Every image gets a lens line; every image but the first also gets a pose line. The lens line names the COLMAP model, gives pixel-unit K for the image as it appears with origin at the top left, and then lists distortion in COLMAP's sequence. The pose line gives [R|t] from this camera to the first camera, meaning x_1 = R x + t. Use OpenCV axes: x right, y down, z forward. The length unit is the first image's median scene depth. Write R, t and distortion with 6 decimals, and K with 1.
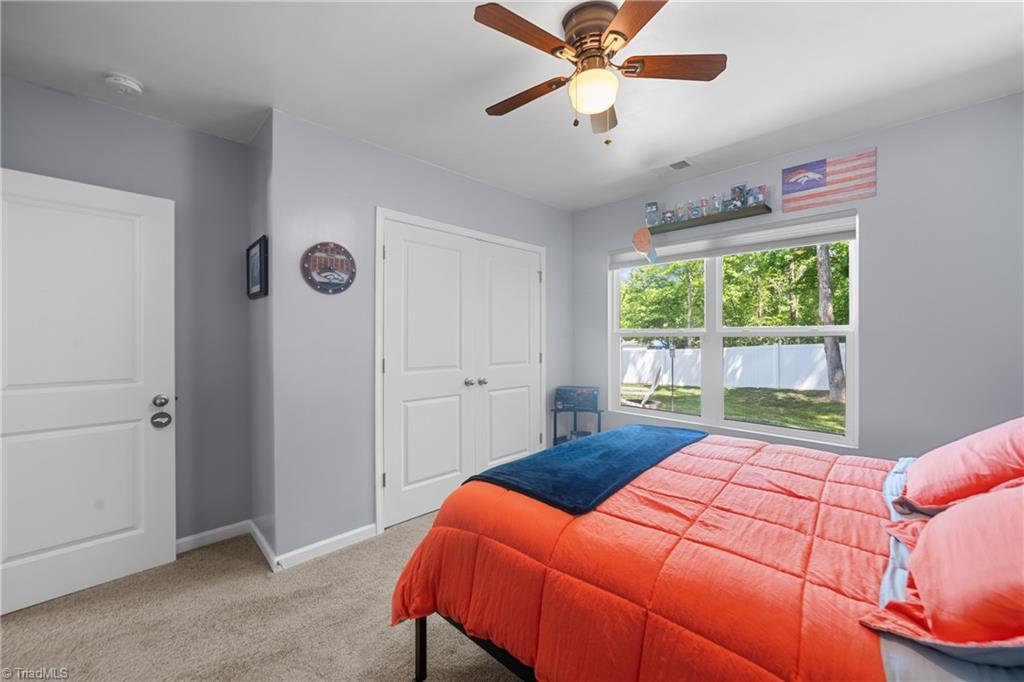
lens RADIAL K [[394.0, 0, 512.3], [0, 394.0, 341.5], [0, 0, 1]] dist [-0.010098, 0.001928]
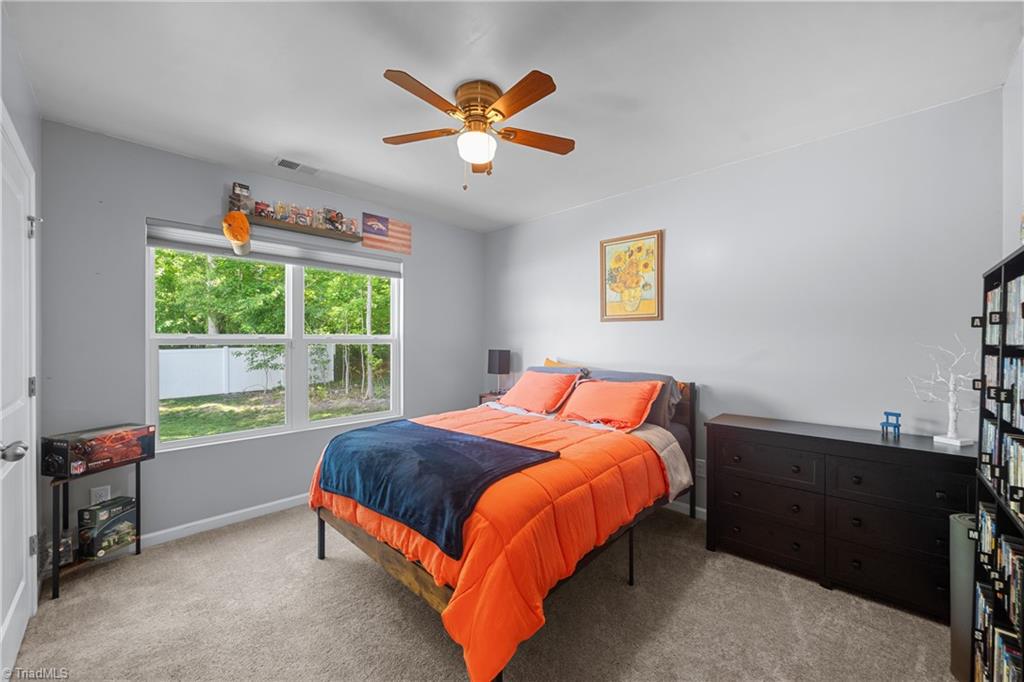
lens RADIAL K [[394.0, 0, 512.0], [0, 394.0, 343.0], [0, 0, 1]] dist [-0.010098, 0.001928]
pose [[-0.017857, -0.000871, 0.999840, -0.628198], [0.022715, 0.999741, 0.001277, -0.001093], [-0.999582, 0.022734, -0.017833, 0.560602]]
